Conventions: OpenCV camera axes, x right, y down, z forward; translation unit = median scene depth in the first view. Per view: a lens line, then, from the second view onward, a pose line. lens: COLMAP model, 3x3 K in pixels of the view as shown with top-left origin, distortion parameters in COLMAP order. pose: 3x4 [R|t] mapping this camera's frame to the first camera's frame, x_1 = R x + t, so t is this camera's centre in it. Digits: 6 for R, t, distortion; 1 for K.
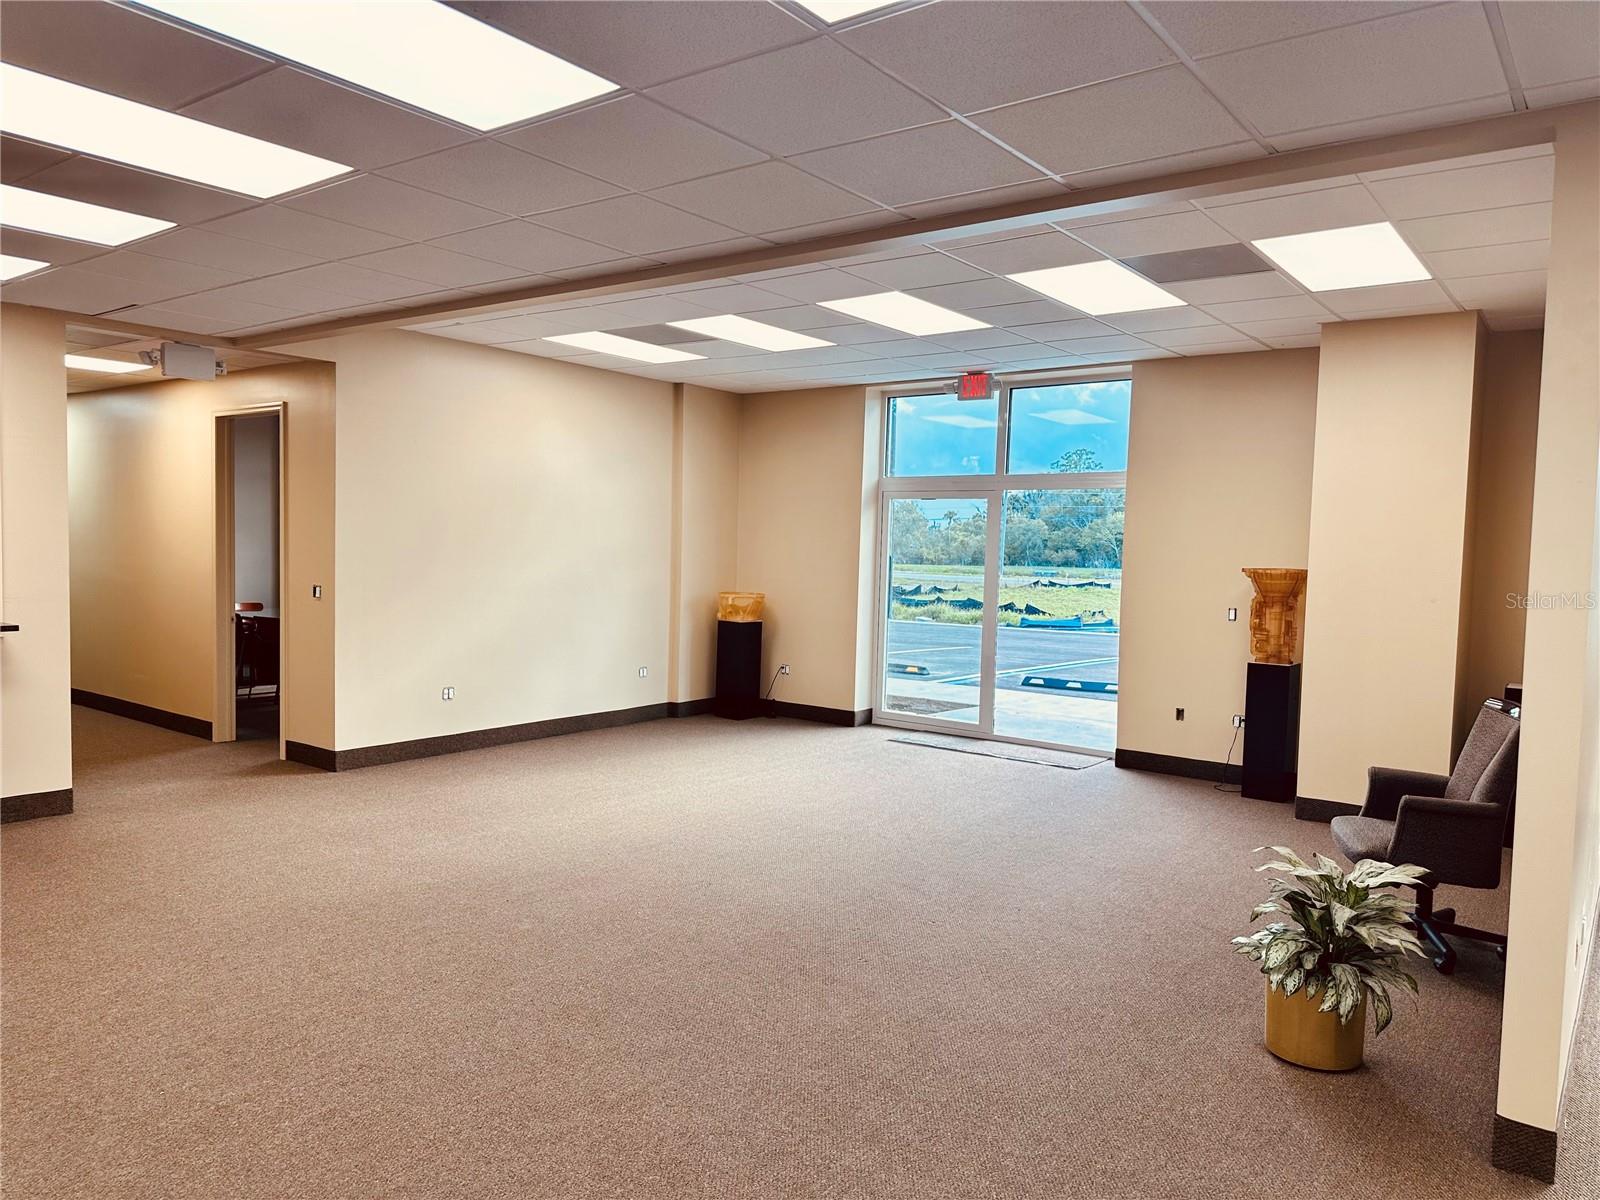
lens RADIAL K [[1131.0, 0, 795.3], [0, 1131.0, 608.2], [0, 0, 1]] dist [0.032972, -0.042768]
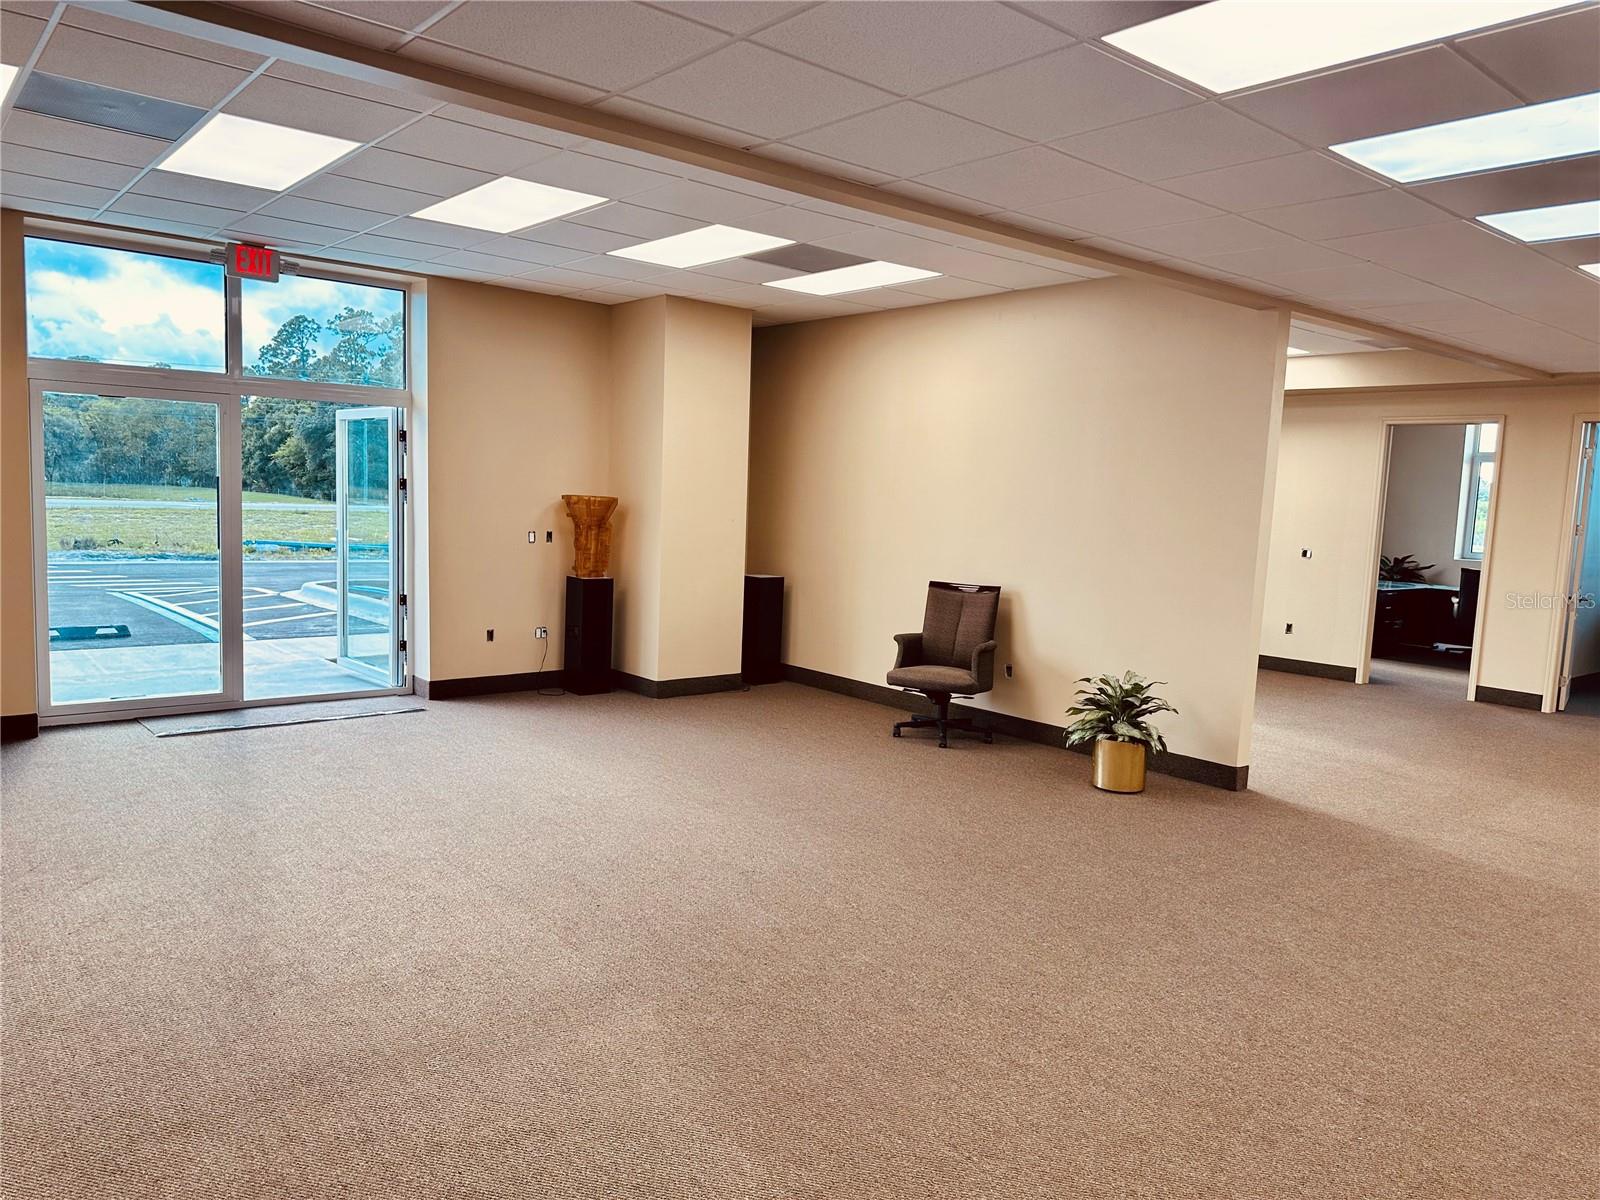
lens RADIAL K [[1131.0, 0, 794.6], [0, 1131.0, 599.0], [0, 0, 1]] dist [0.032972, -0.042768]
pose [[0.221813, -0.095694, 0.970382, -0.622363], [0.016623, 0.995399, 0.094362, -0.033817], [-0.974948, -0.004800, 0.222383, 0.511085]]
